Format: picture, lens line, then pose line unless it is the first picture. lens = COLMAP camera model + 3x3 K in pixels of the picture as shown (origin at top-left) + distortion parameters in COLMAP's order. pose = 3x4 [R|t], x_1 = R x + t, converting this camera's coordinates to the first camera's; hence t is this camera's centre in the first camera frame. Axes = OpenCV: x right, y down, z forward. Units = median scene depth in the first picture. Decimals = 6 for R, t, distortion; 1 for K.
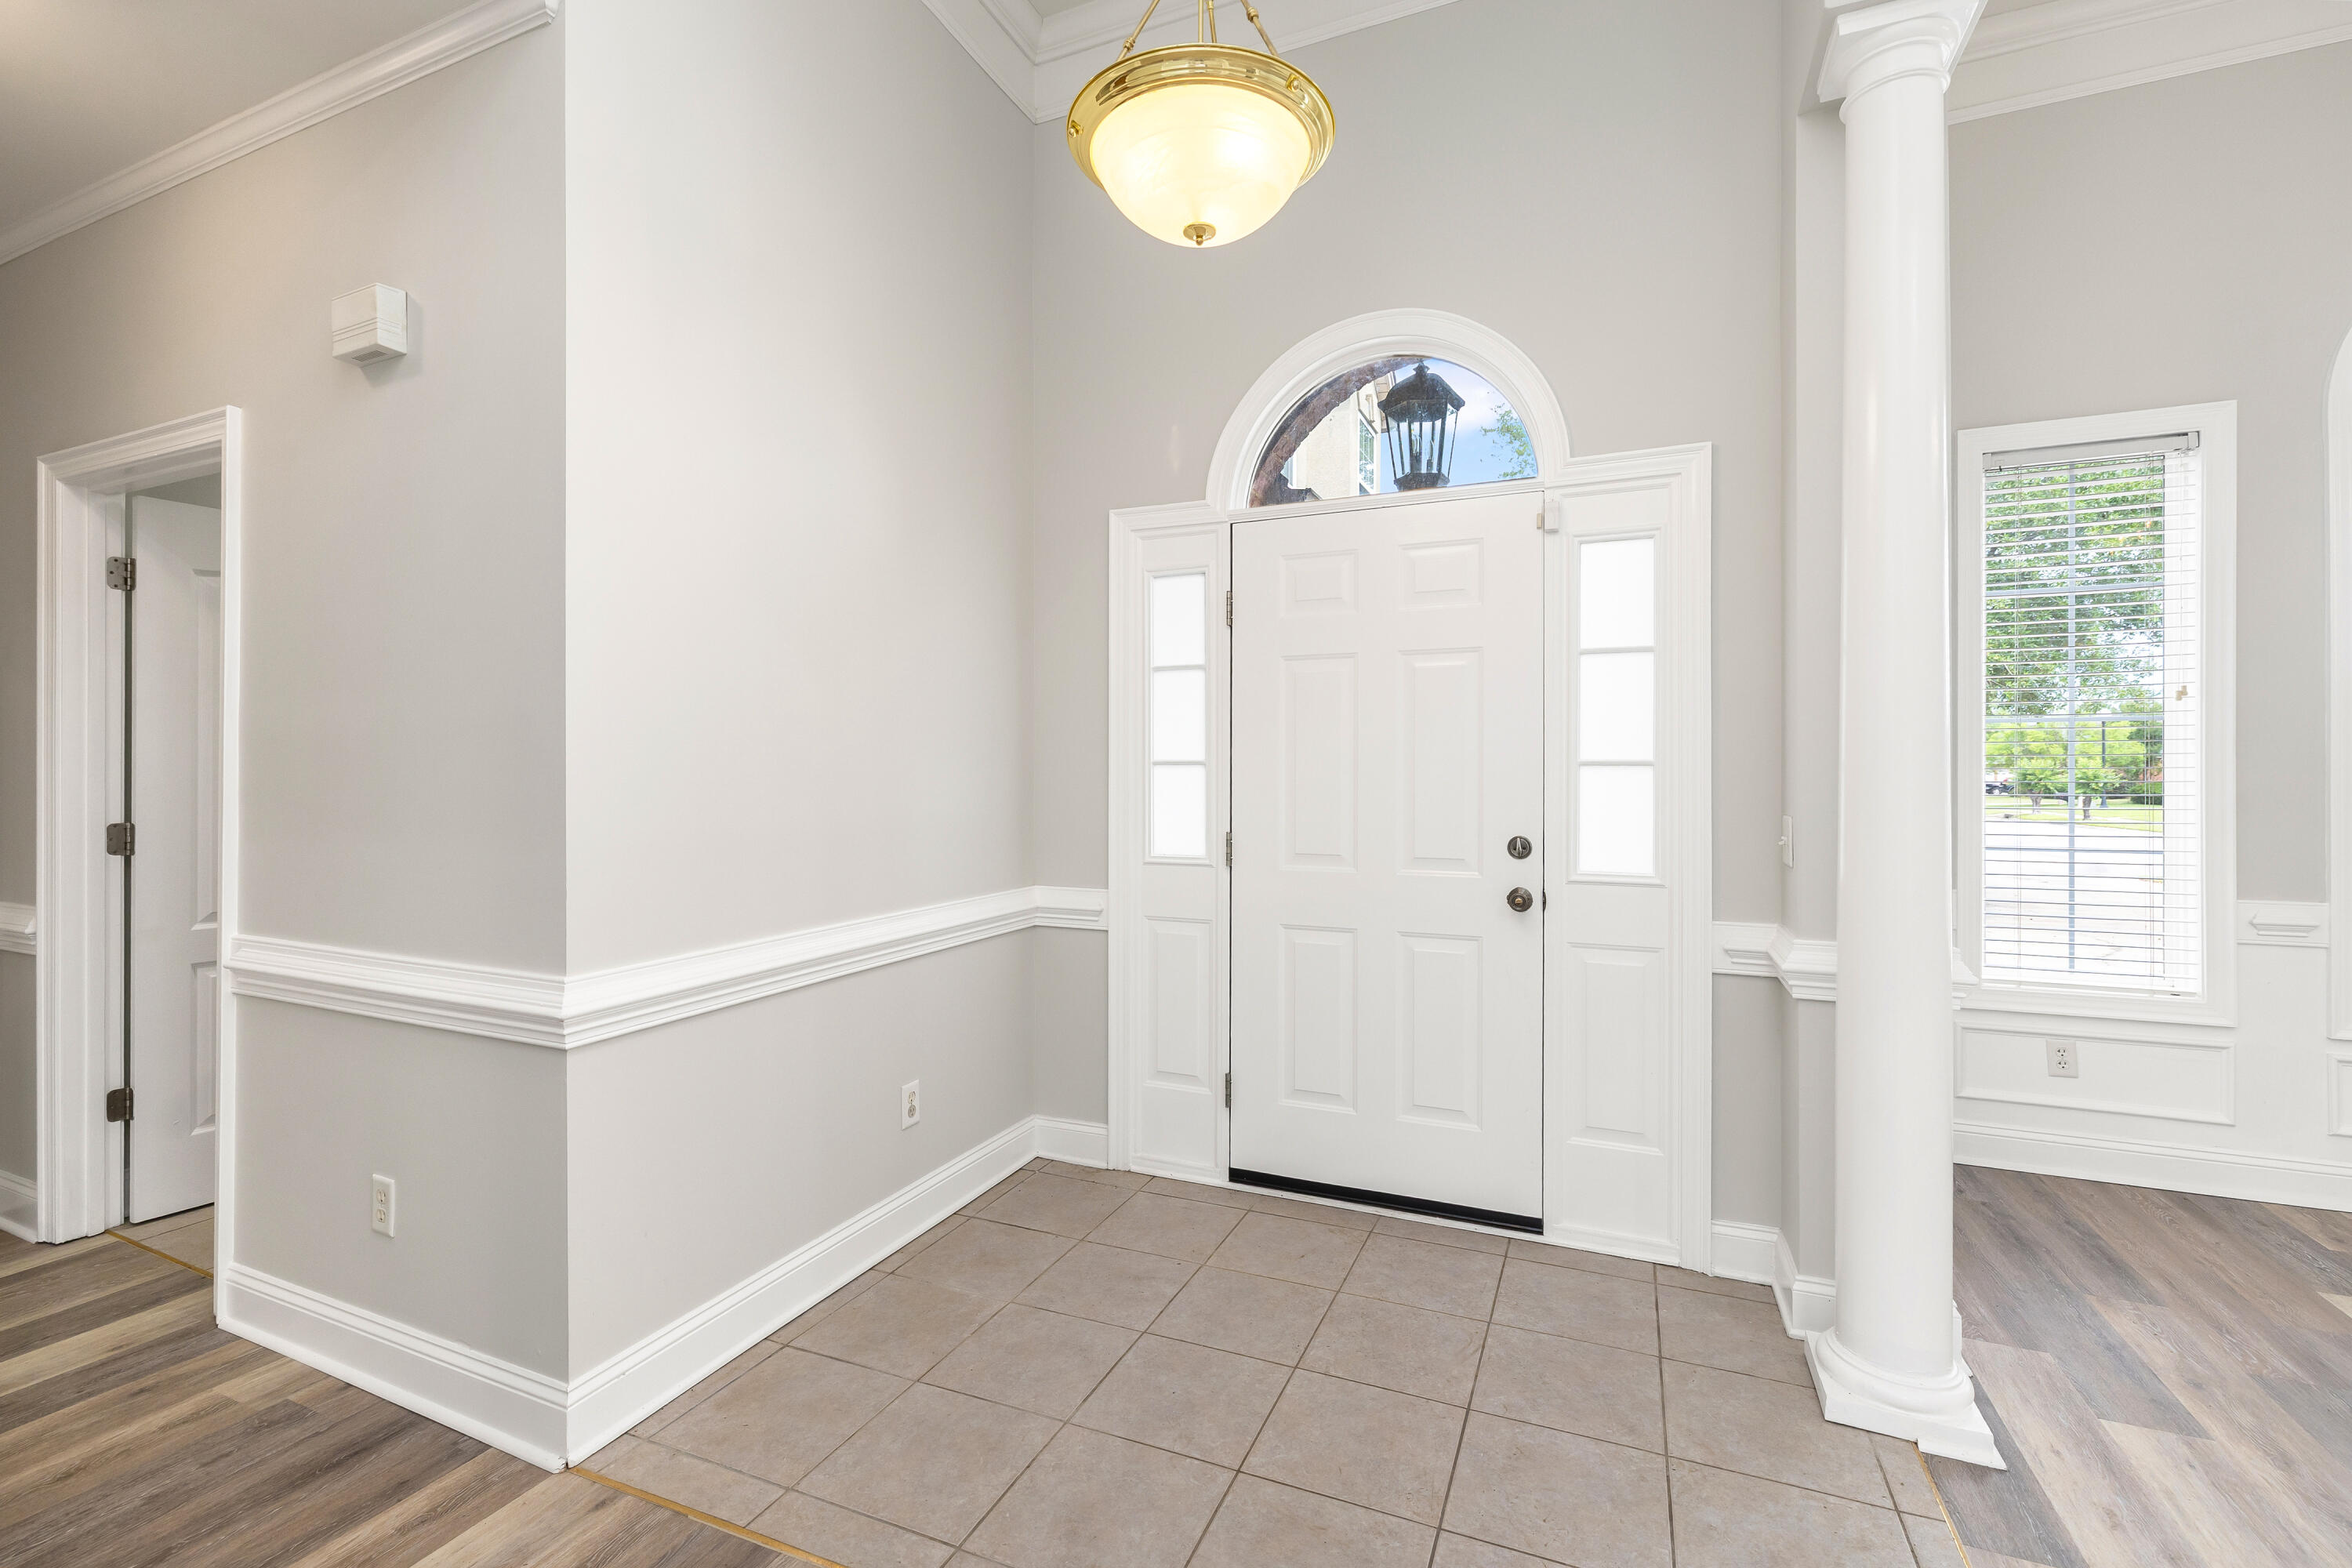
lens RADIAL K [[1032.1, 0, 1176.9], [0, 1032.1, 781.3], [0, 0, 1]] dist [0.003839, -0.000772]
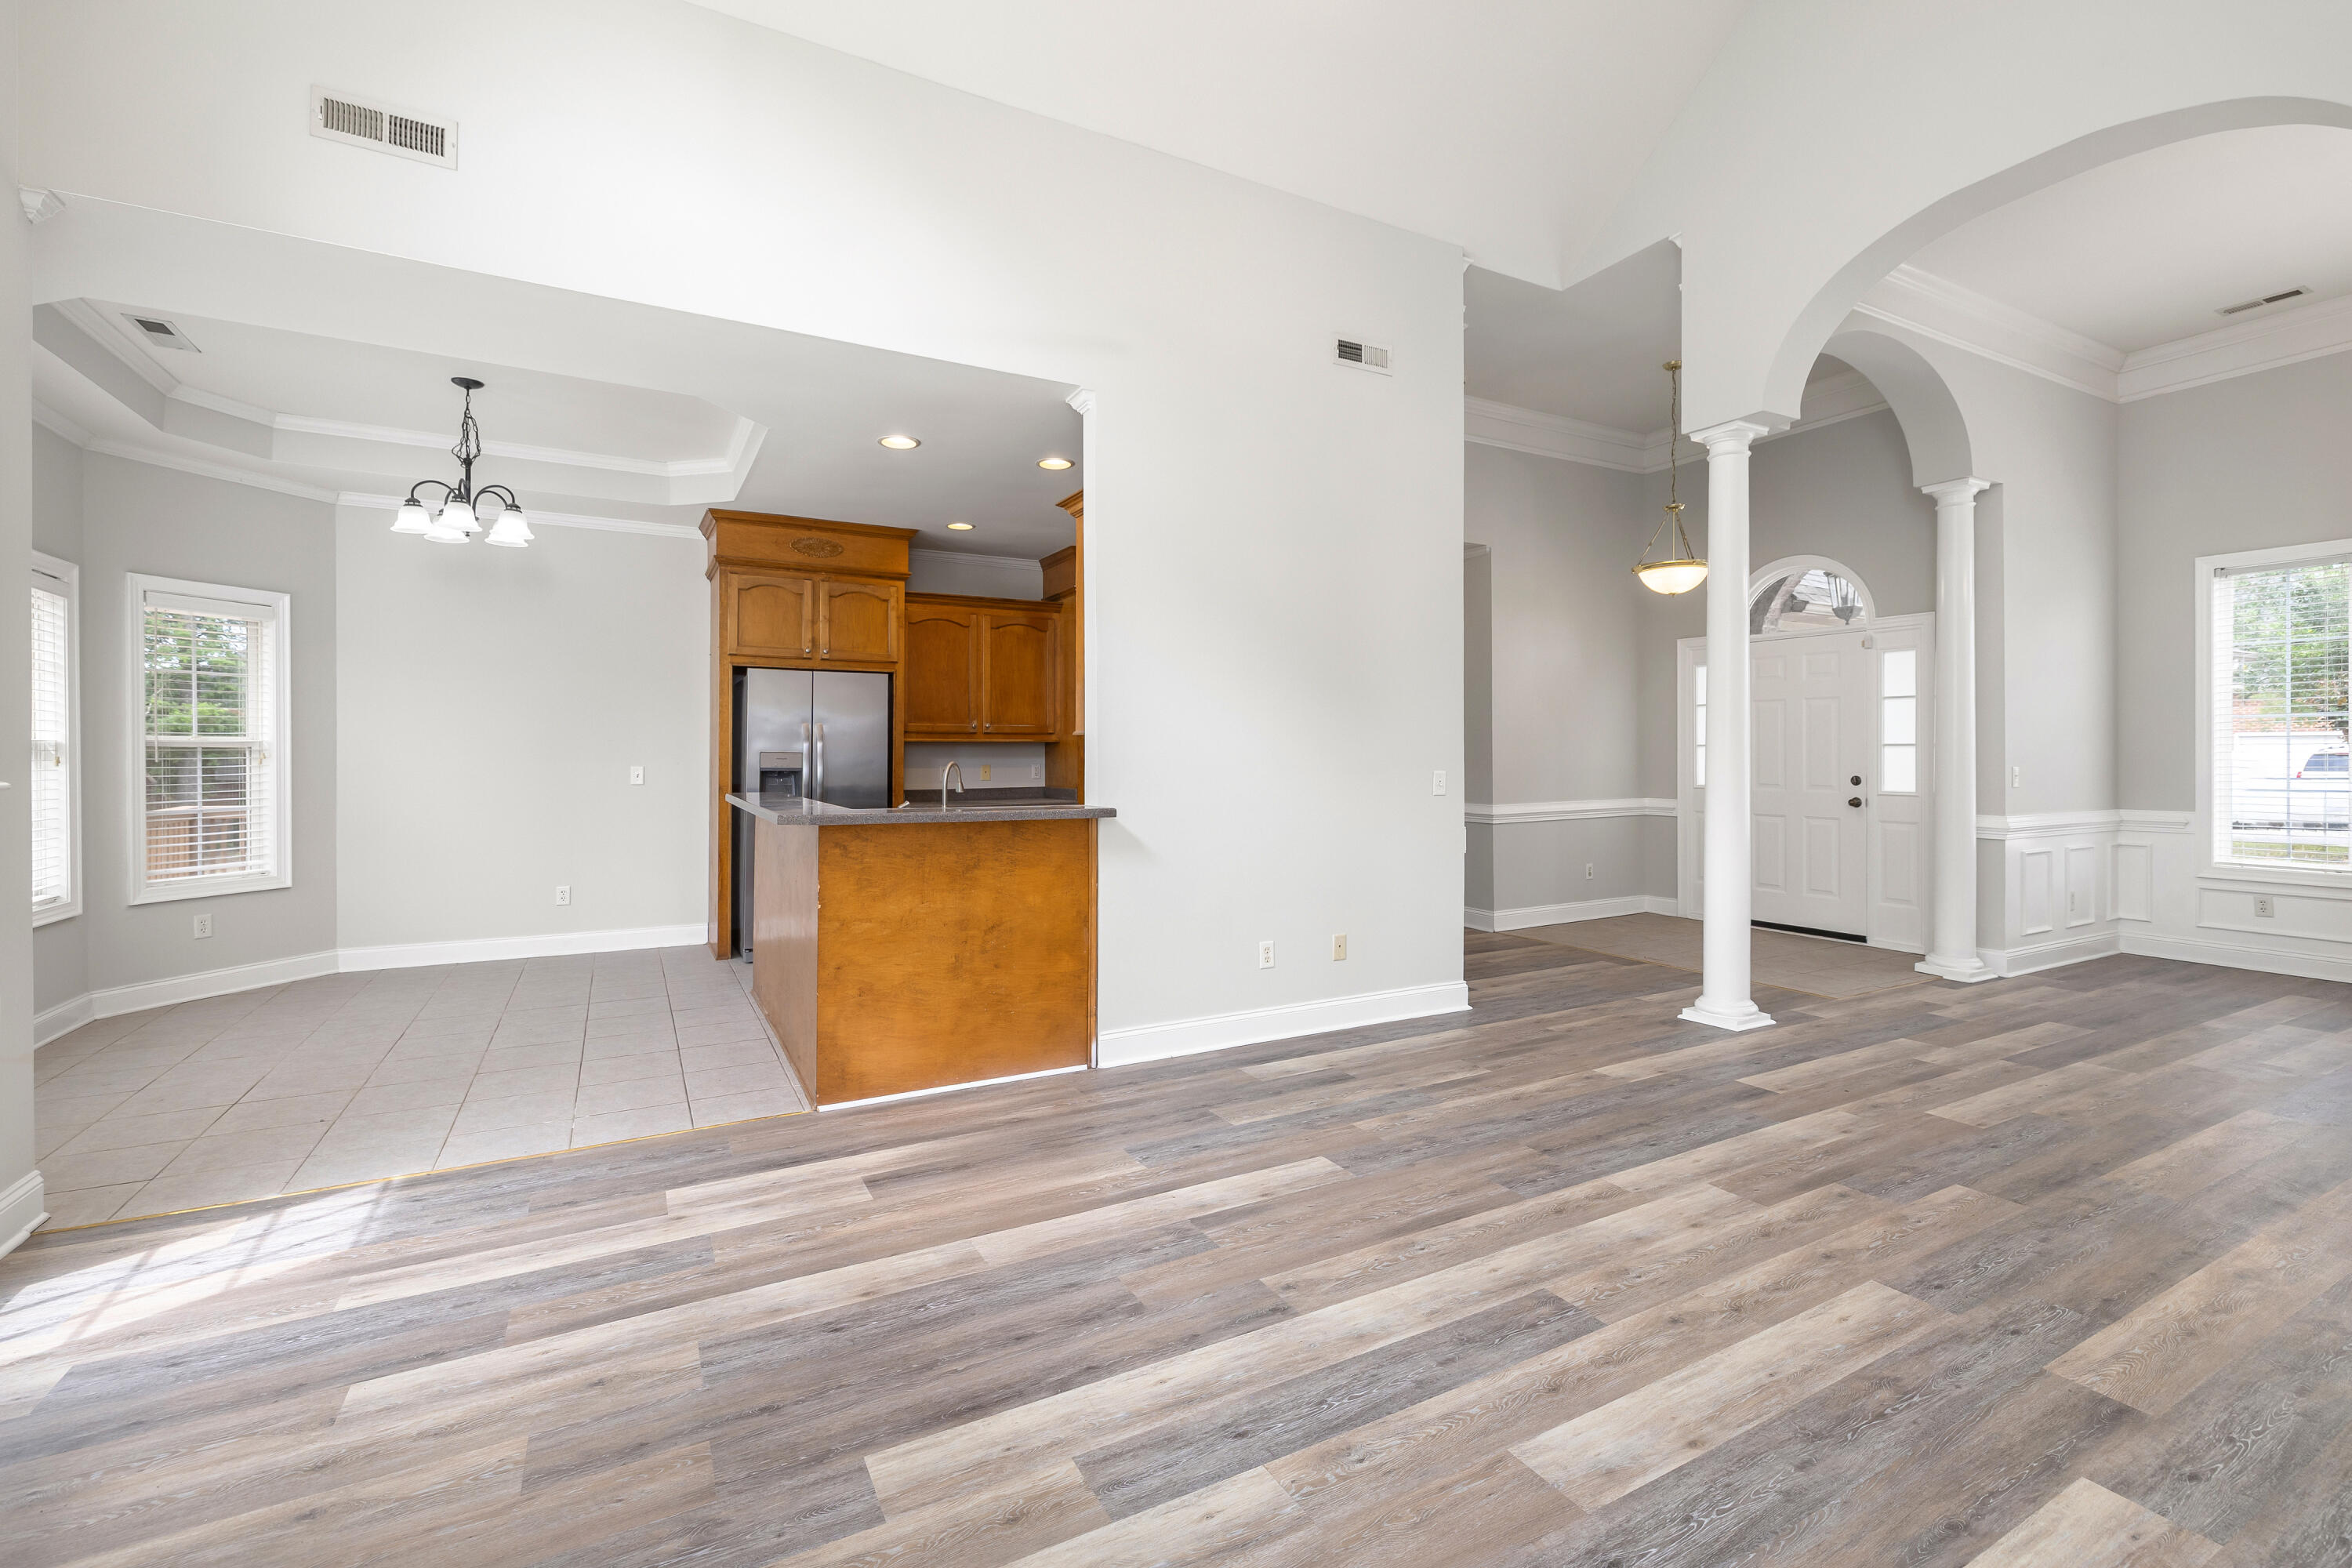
lens RADIAL K [[1032.1, 0, 1171.6], [0, 1032.1, 751.7], [0, 0, 1]] dist [0.003839, -0.000772]
pose [[0.800183, -0.002736, -0.599750, 0.487202], [0.001063, 0.999994, -0.003142, 0.003473], [0.599755, 0.001877, 0.800181, -1.811271]]
